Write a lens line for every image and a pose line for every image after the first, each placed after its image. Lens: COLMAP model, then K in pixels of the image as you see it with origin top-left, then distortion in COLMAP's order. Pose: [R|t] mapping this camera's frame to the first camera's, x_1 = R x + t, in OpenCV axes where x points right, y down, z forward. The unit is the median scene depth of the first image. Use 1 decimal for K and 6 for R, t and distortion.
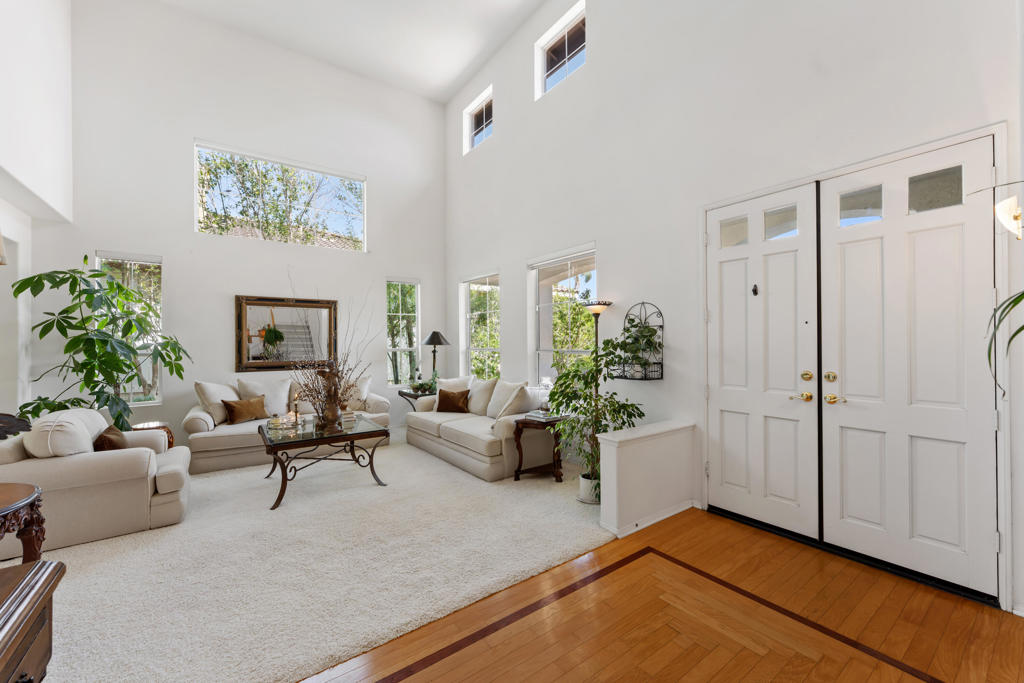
lens RADIAL K [[415.6, 0, 514.0], [0, 415.6, 340.9], [0, 0, 1]] dist [-0.000427, -0.000230]
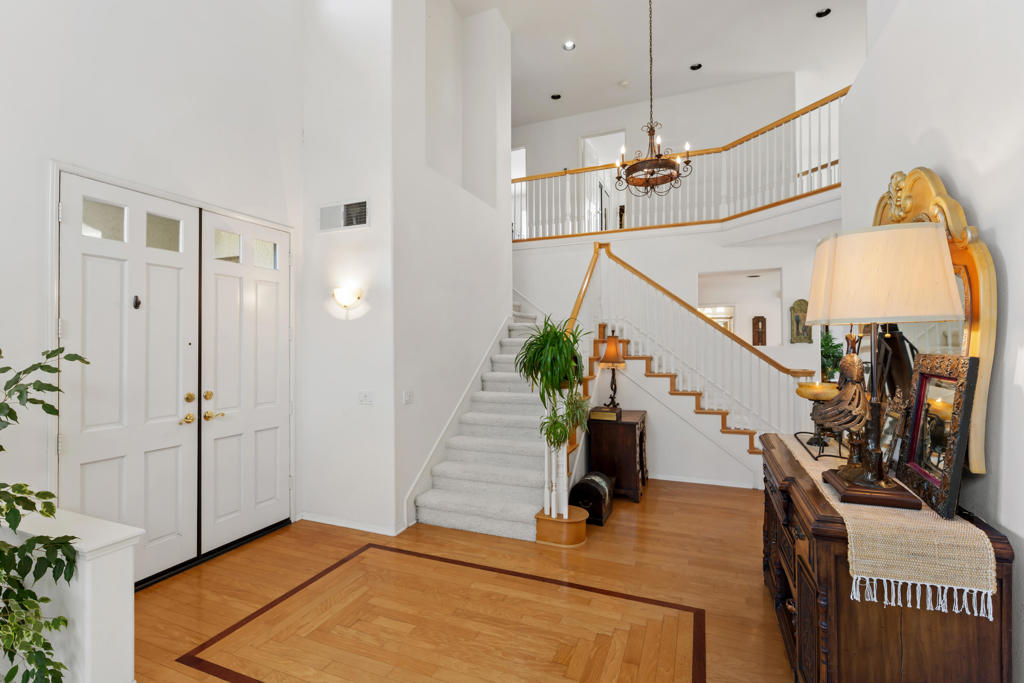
lens RADIAL K [[459.4, 0, 518.2], [0, 459.4, 343.3], [0, 0, 1]] dist [-0.001368, -0.000164]
pose [[-0.535191, 0.014115, 0.844613, -0.597743], [0.008257, 0.999900, -0.011477, -0.024333], [-0.844691, 0.000832, -0.535254, 0.856733]]
